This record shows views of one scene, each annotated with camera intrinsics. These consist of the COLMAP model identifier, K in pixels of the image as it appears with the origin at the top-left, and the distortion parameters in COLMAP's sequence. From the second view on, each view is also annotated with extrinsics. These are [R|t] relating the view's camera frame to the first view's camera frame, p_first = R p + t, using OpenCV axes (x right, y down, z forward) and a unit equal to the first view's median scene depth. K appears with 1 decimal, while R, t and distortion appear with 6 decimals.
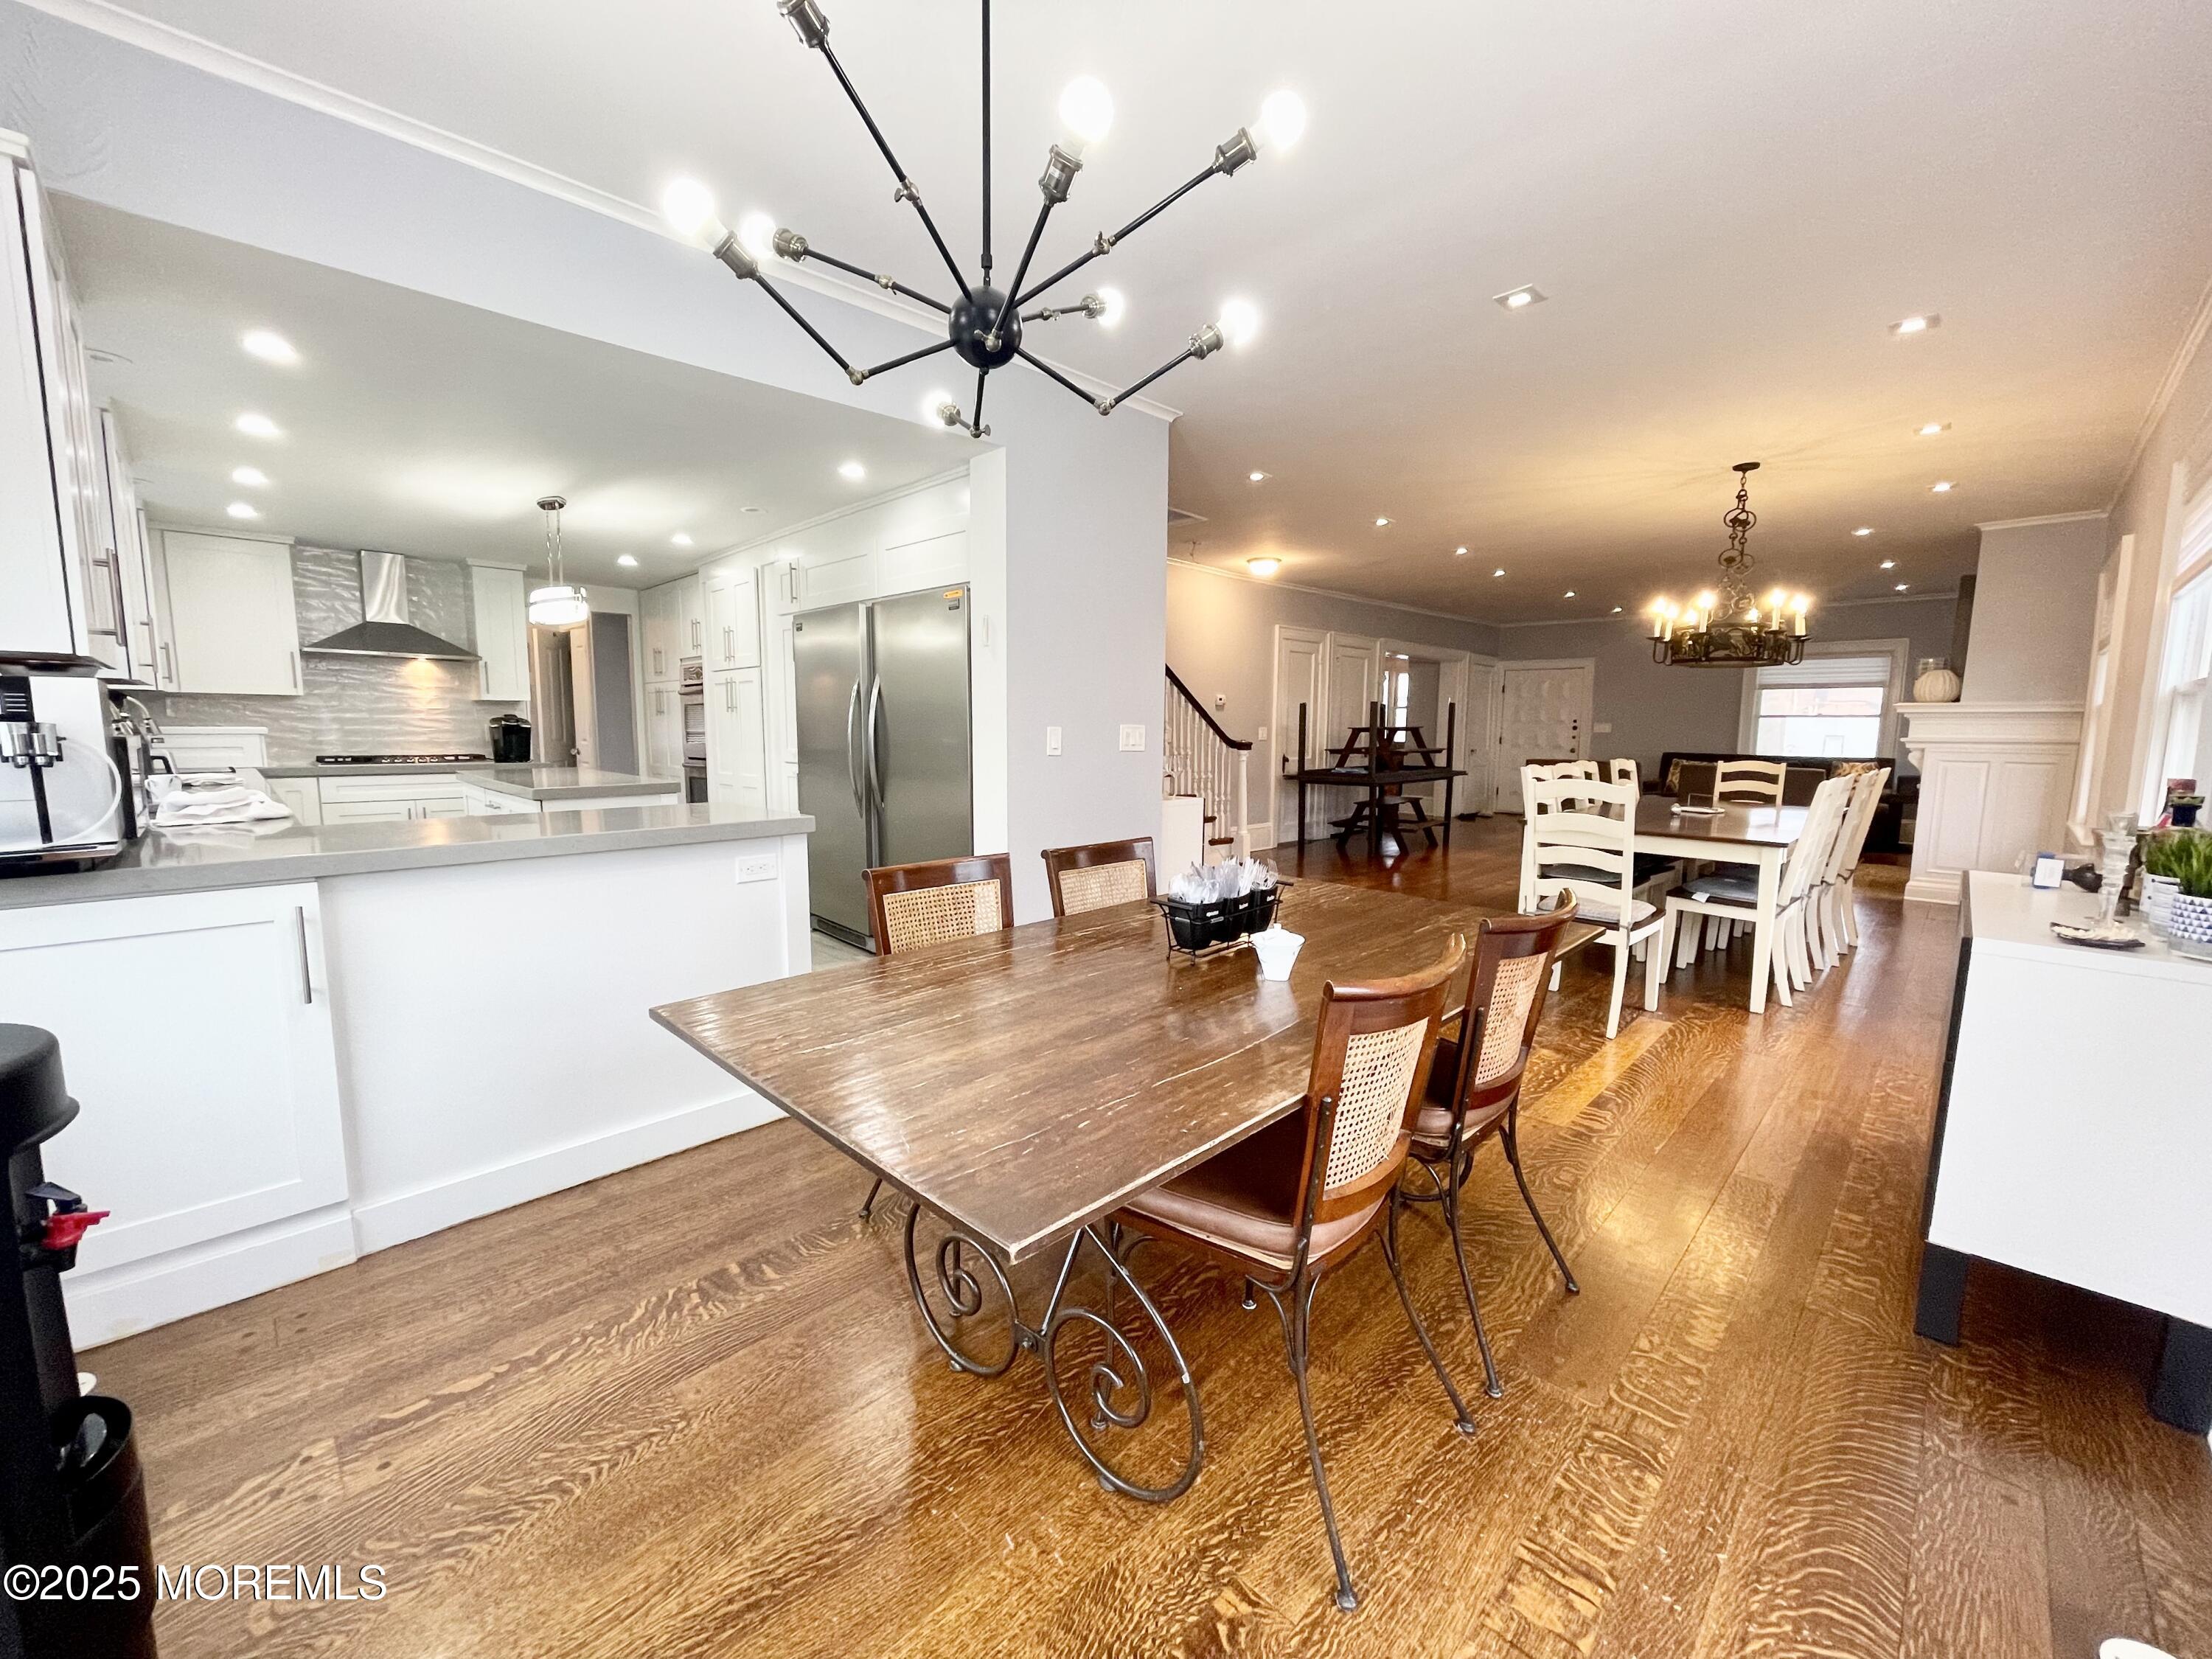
lens RADIAL K [[893.2, 0, 1103.8], [0, 893.2, 830.6], [0, 0, 1]] dist [-0.000539, -0.000195]
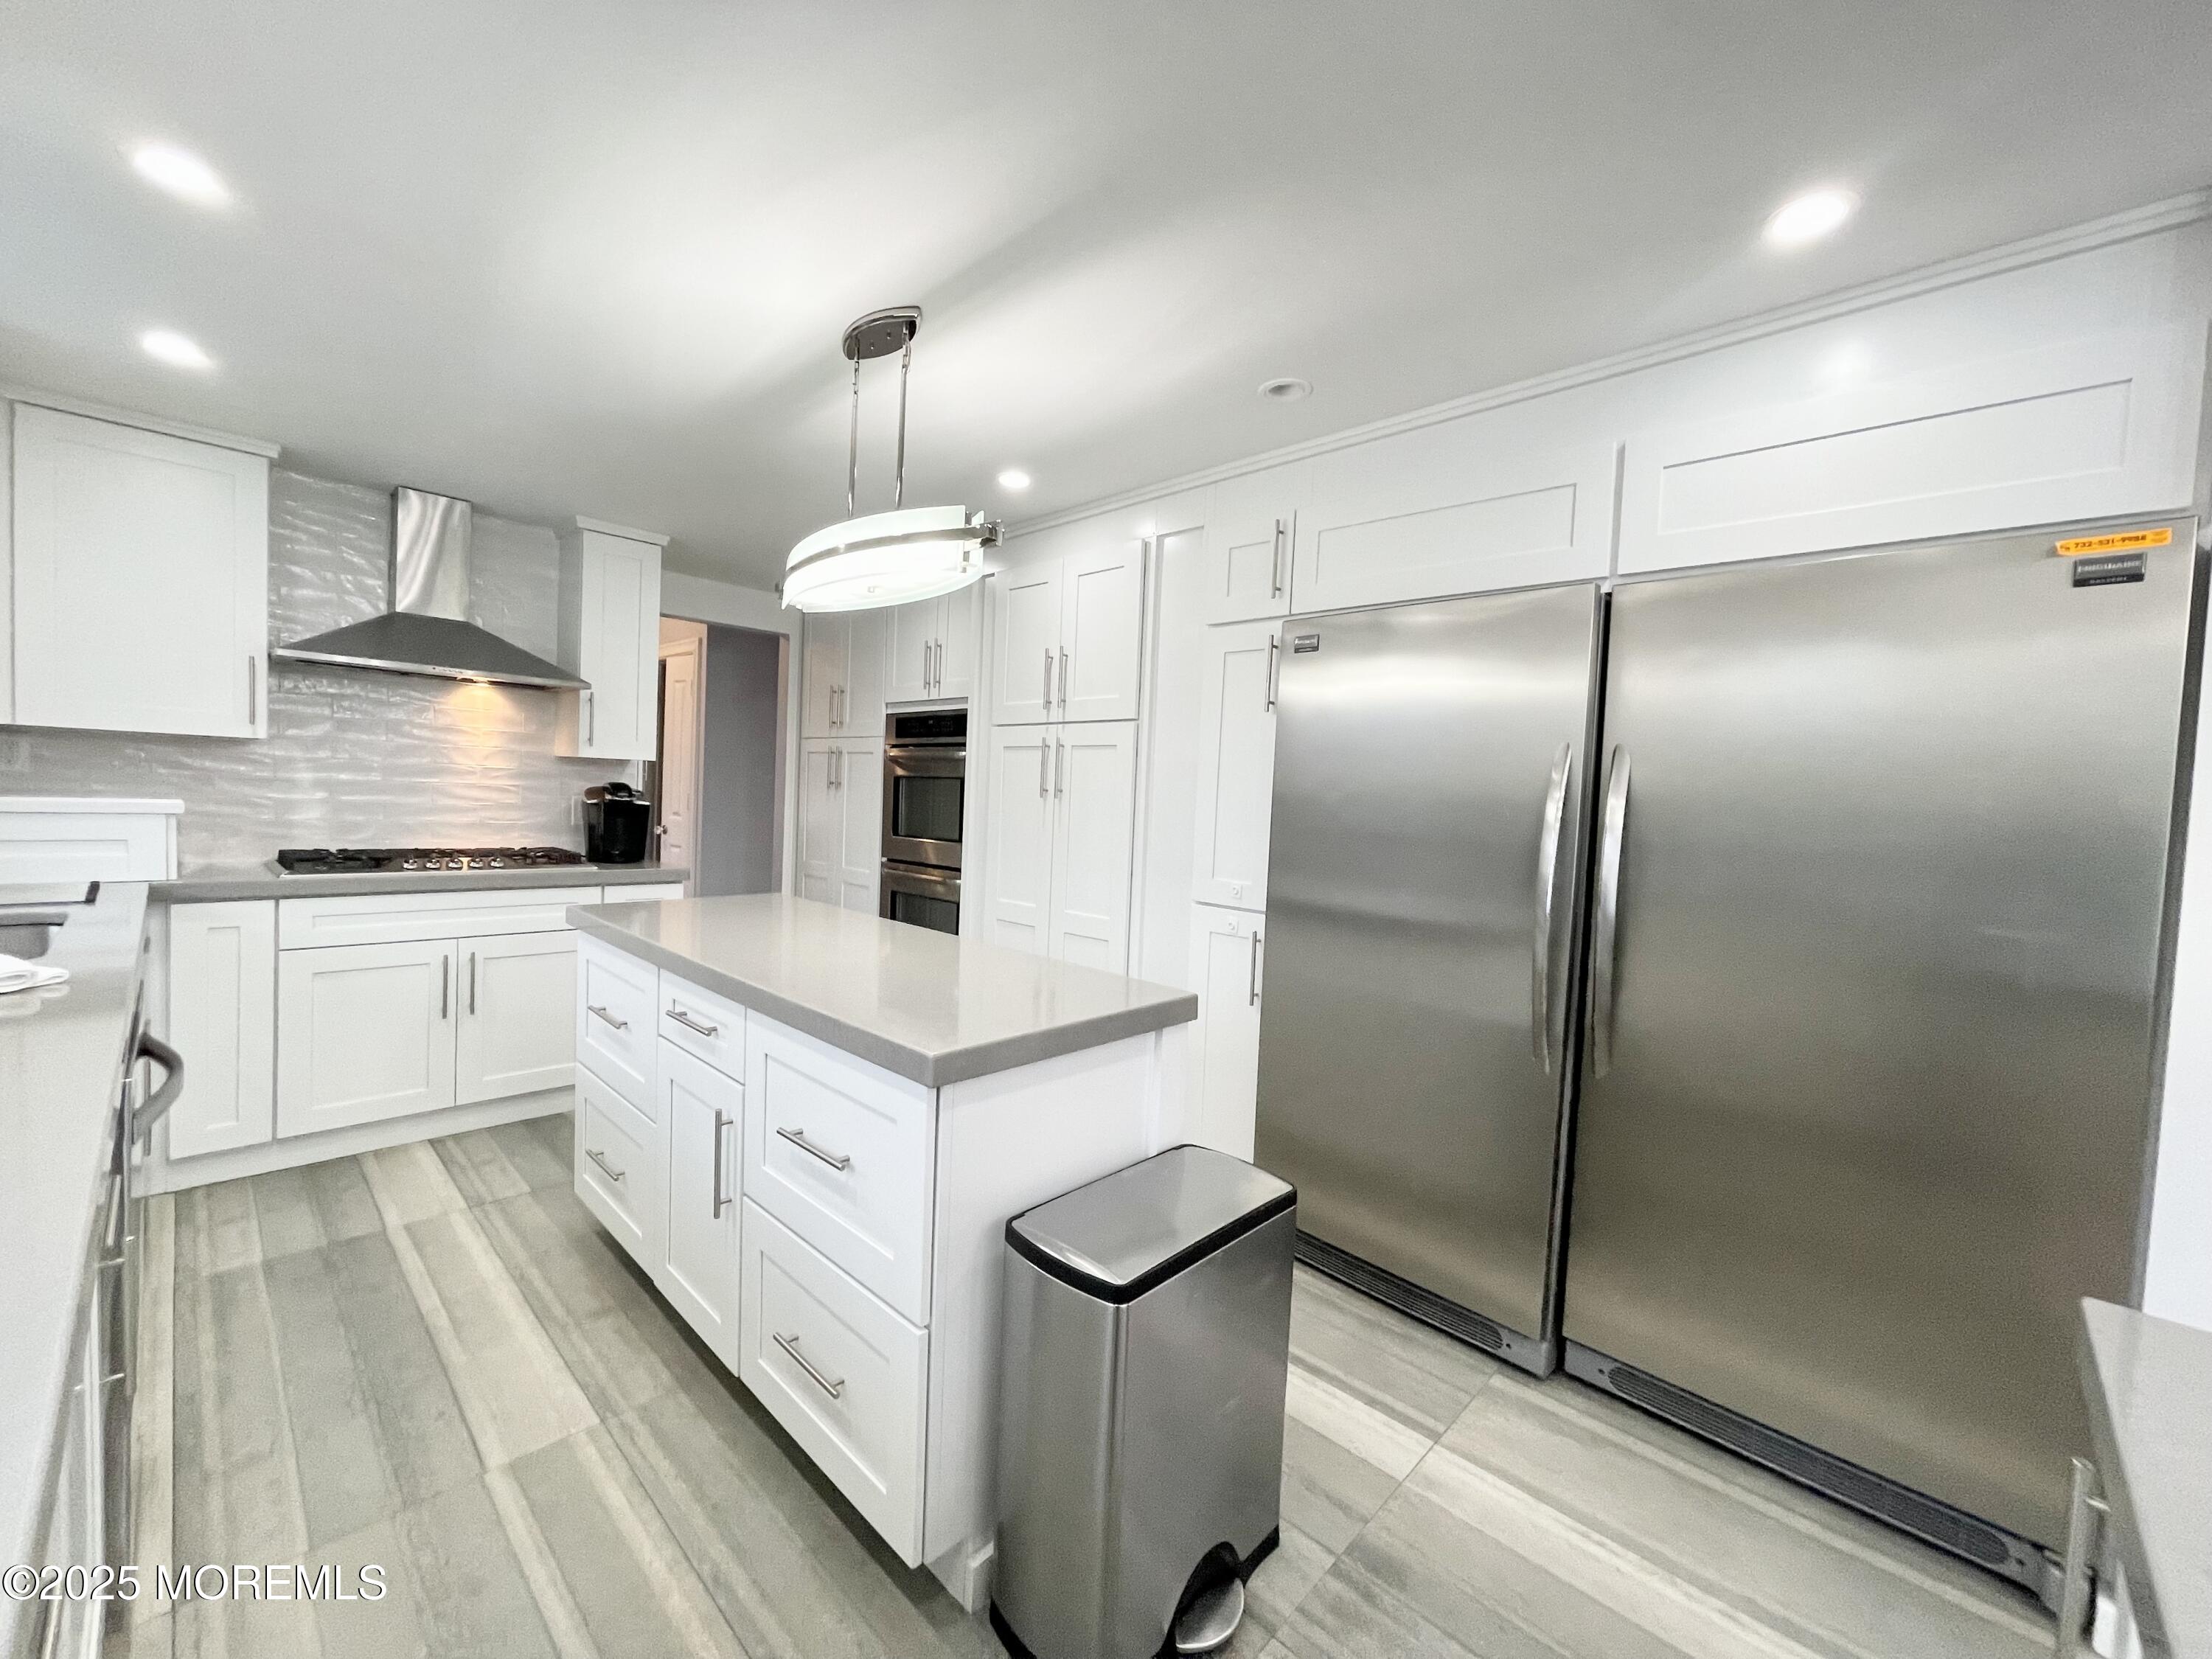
lens RADIAL K [[893.2, 0, 1096.6], [0, 893.2, 826.6], [0, 0, 1]] dist [-0.000539, -0.000195]
pose [[0.998967, 0.037073, 0.026285, -0.389833], [-0.034889, 0.996251, -0.079160, -0.069778], [-0.029121, 0.078162, 0.996515, 0.432343]]
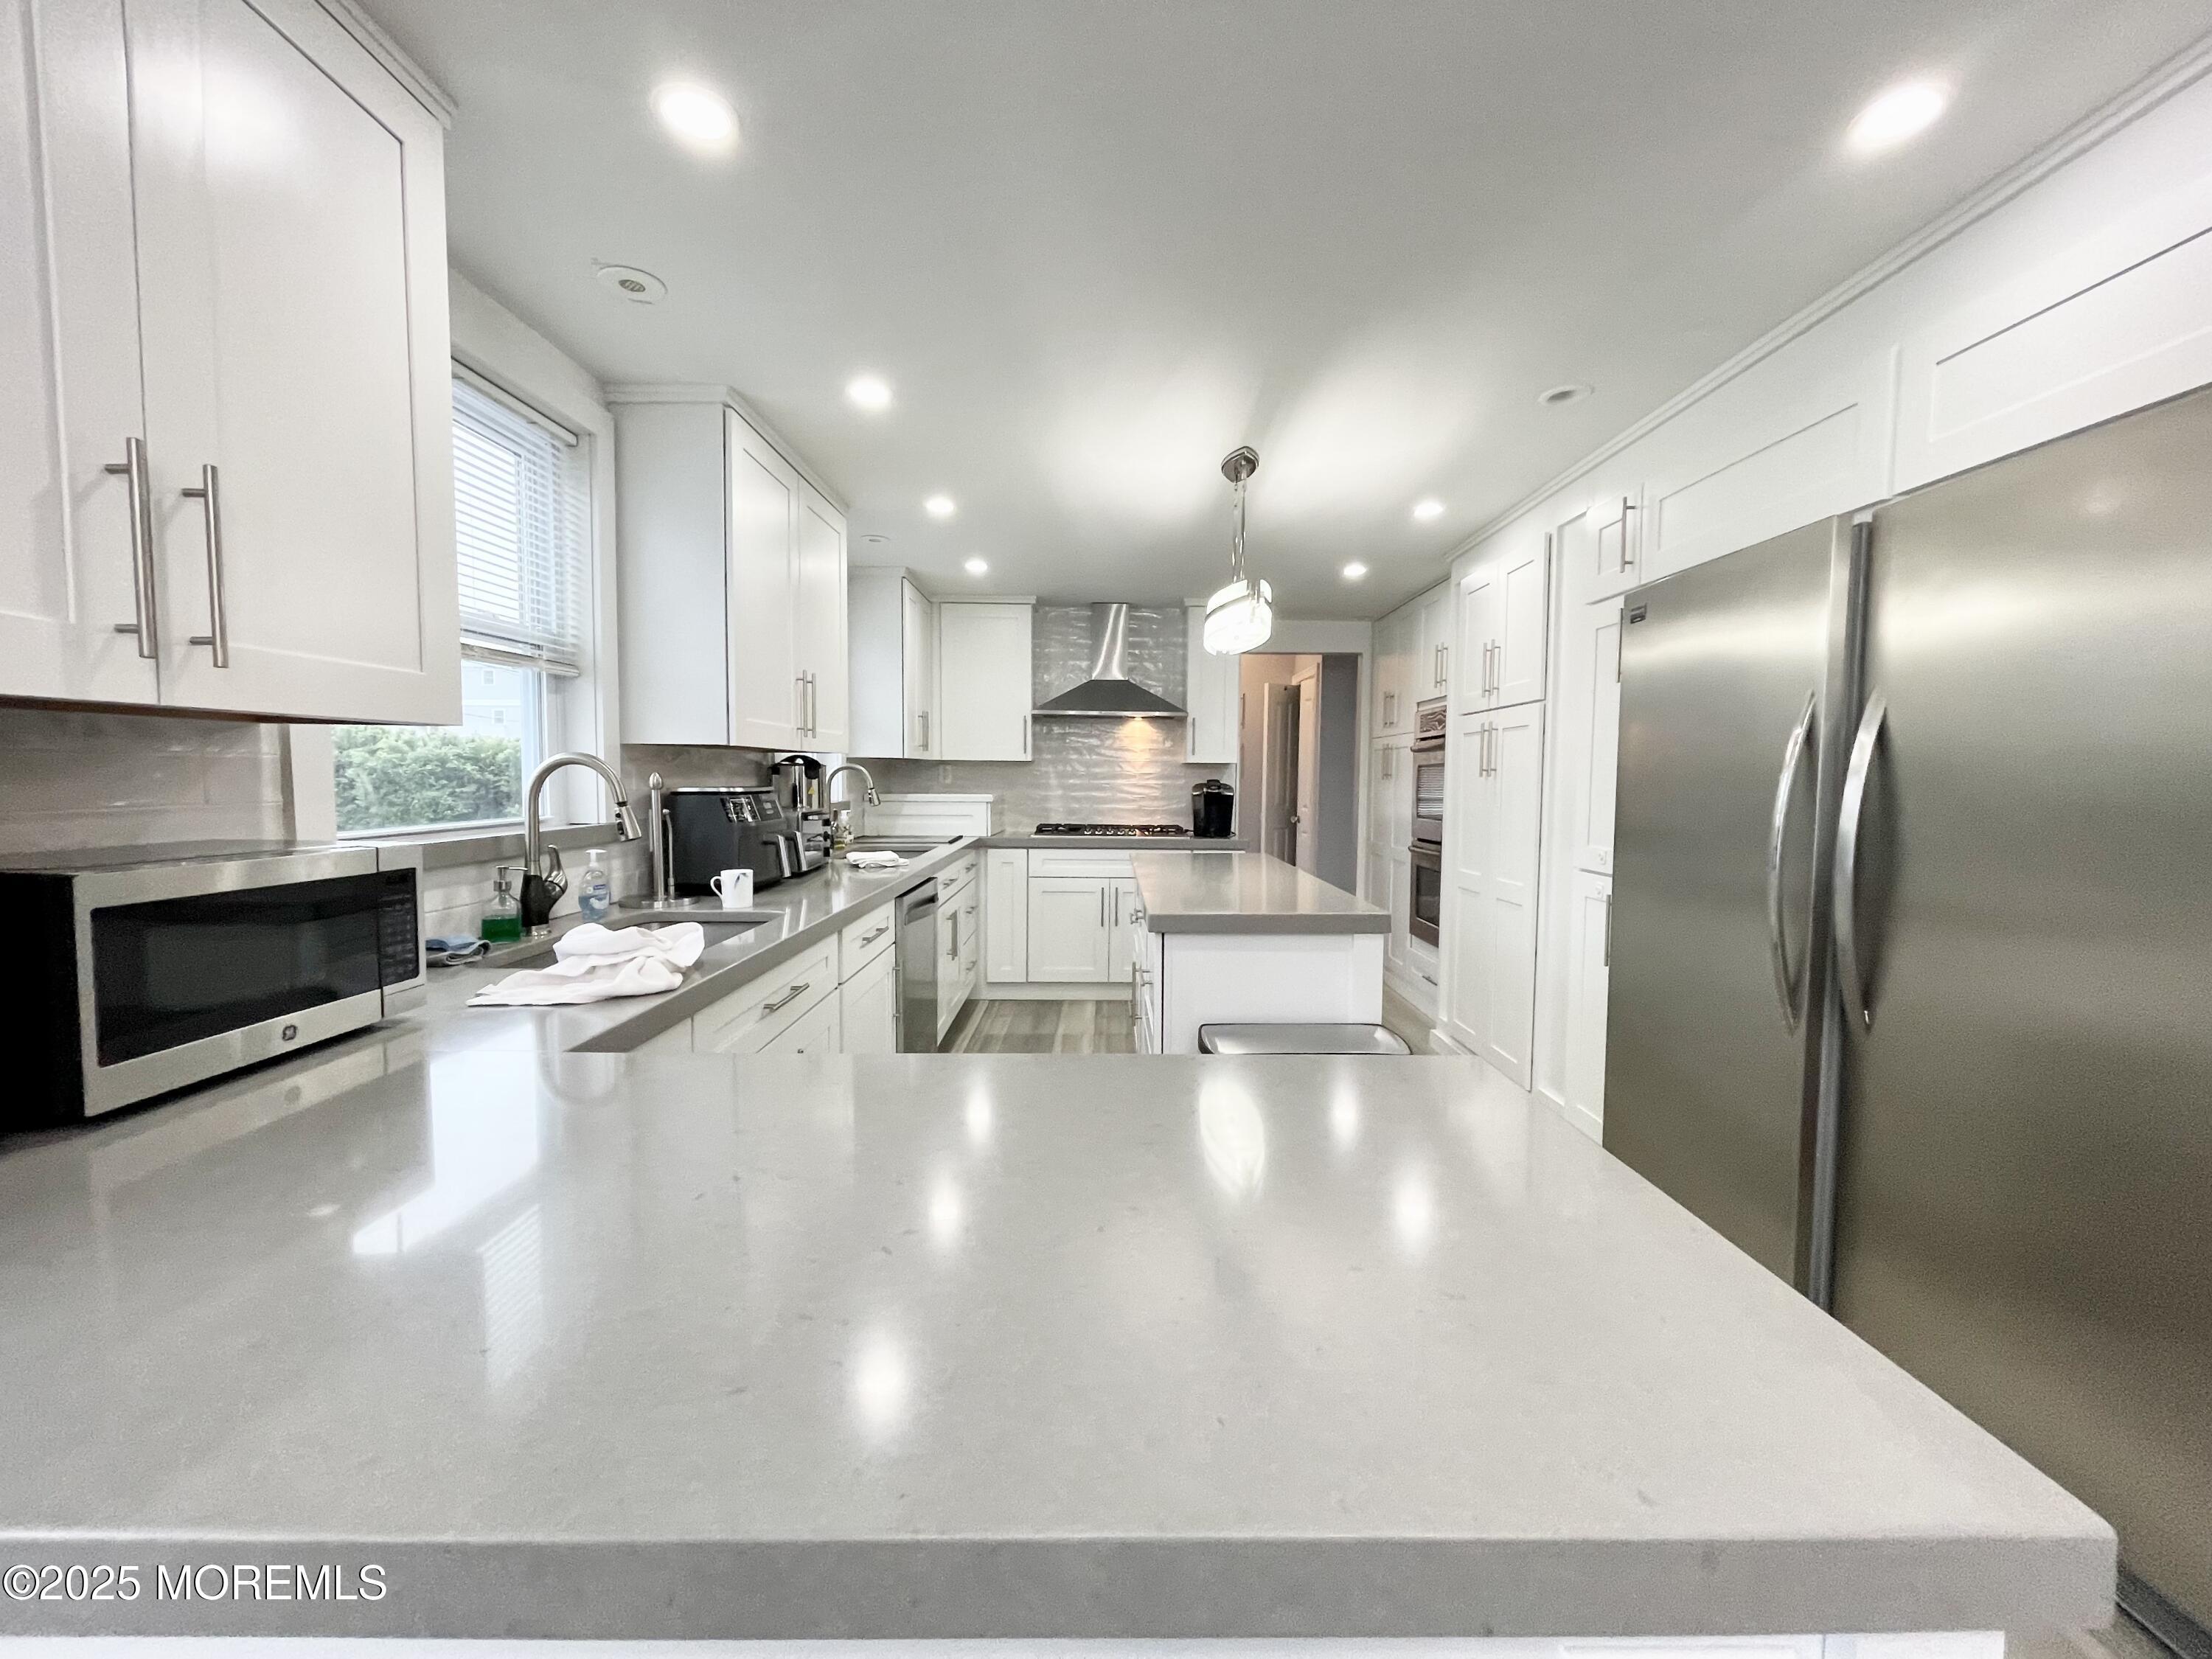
lens RADIAL K [[893.2, 0, 1096.0], [0, 893.2, 829.0], [0, 0, 1]] dist [-0.000539, -0.000195]
pose [[0.705143, 0.039634, -0.707957, -0.161790], [-0.086588, 0.995777, -0.030496, -0.052507], [0.703759, 0.082805, 0.705597, 0.360797]]
